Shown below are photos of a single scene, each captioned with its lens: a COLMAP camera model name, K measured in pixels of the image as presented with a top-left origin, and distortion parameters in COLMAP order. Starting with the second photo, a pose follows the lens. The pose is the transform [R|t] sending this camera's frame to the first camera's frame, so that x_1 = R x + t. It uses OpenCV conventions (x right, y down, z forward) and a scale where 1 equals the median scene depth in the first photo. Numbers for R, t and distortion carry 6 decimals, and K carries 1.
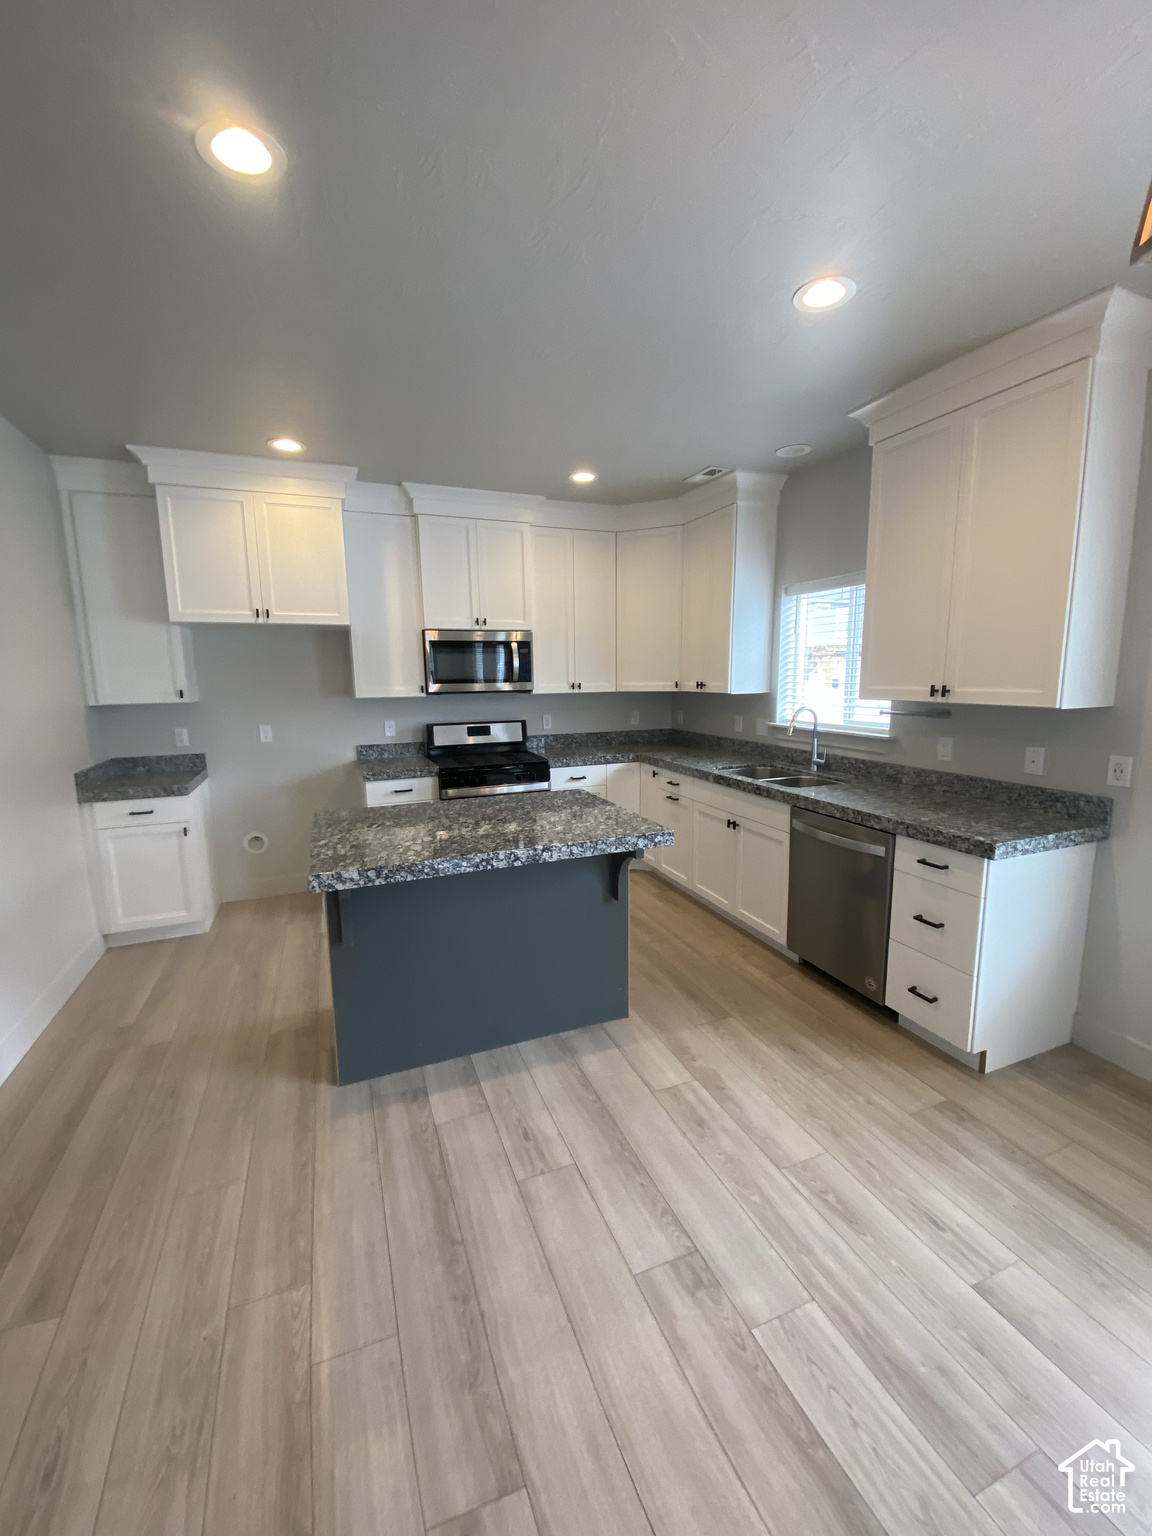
lens RADIAL K [[626.3, 0, 572.2], [0, 626.3, 770.2], [0, 0, 1]] dist [0.001030, -0.000099]
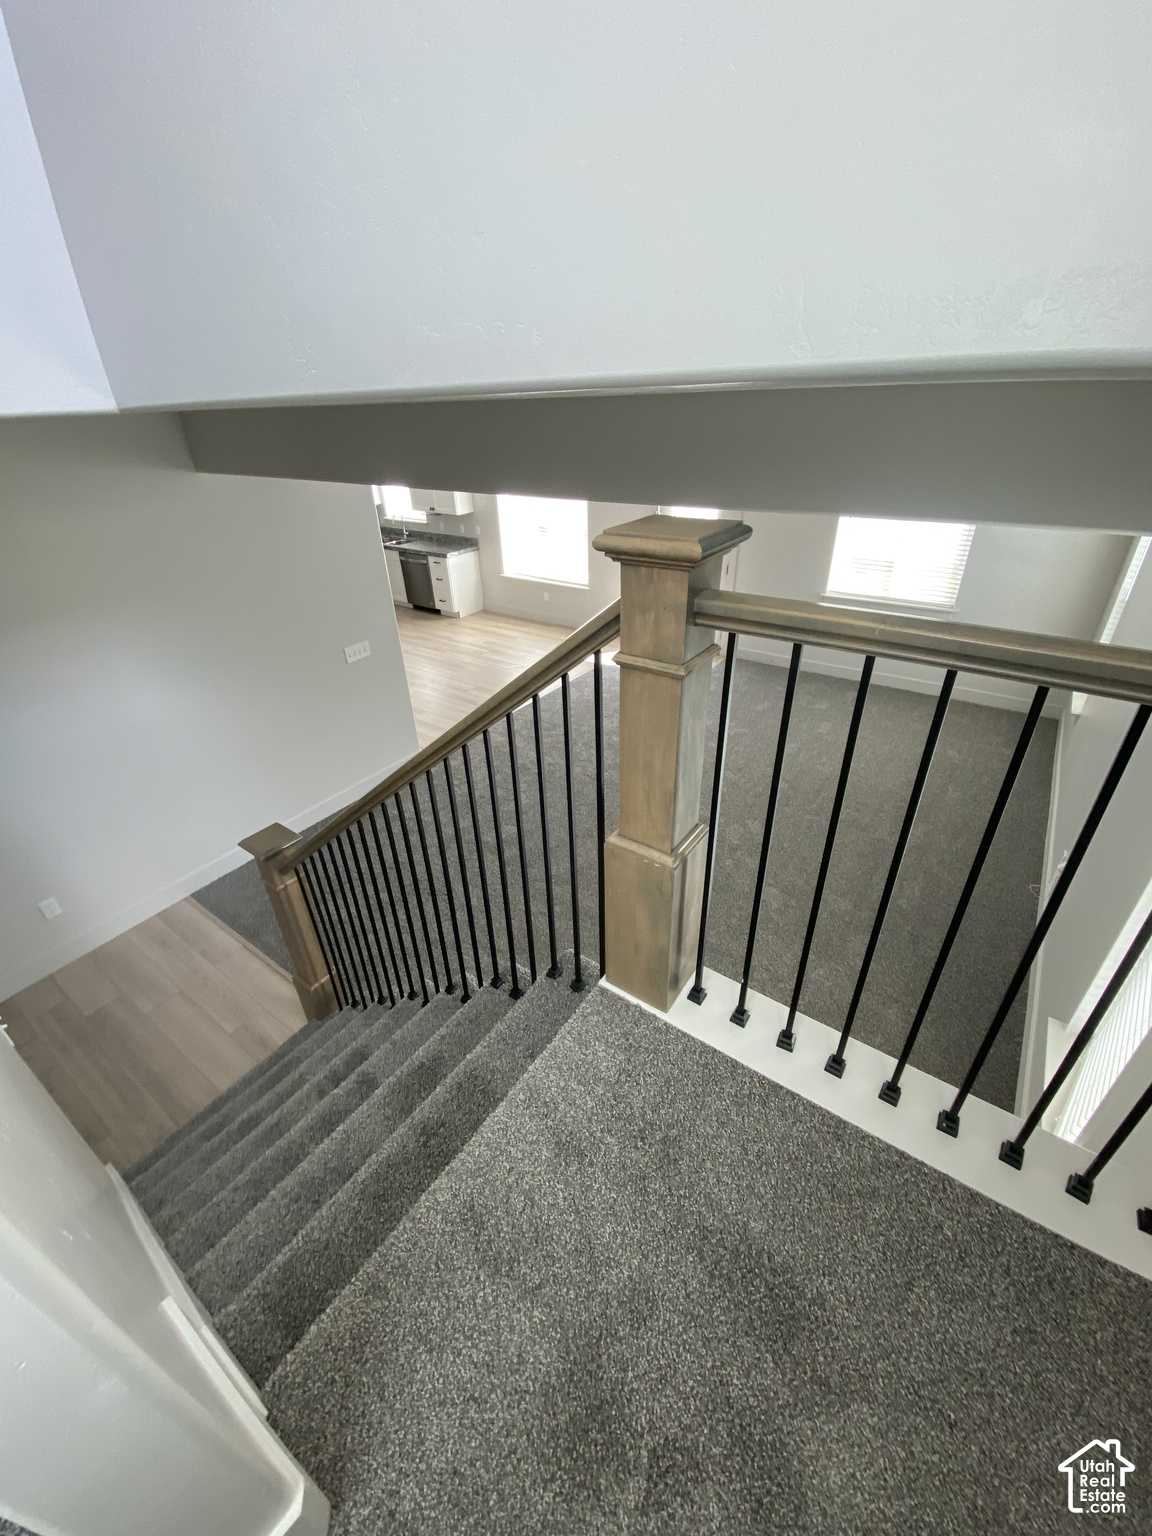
lens RADIAL K [[626.3, 0, 575.5], [0, 626.3, 773.4], [0, 0, 1]] dist [0.001030, -0.000099]
pose [[0.838863, -0.287415, 0.462279, -0.728328], [0.098507, 0.915374, 0.390367, -0.066256], [-0.535356, -0.281927, 0.796186, -2.472228]]
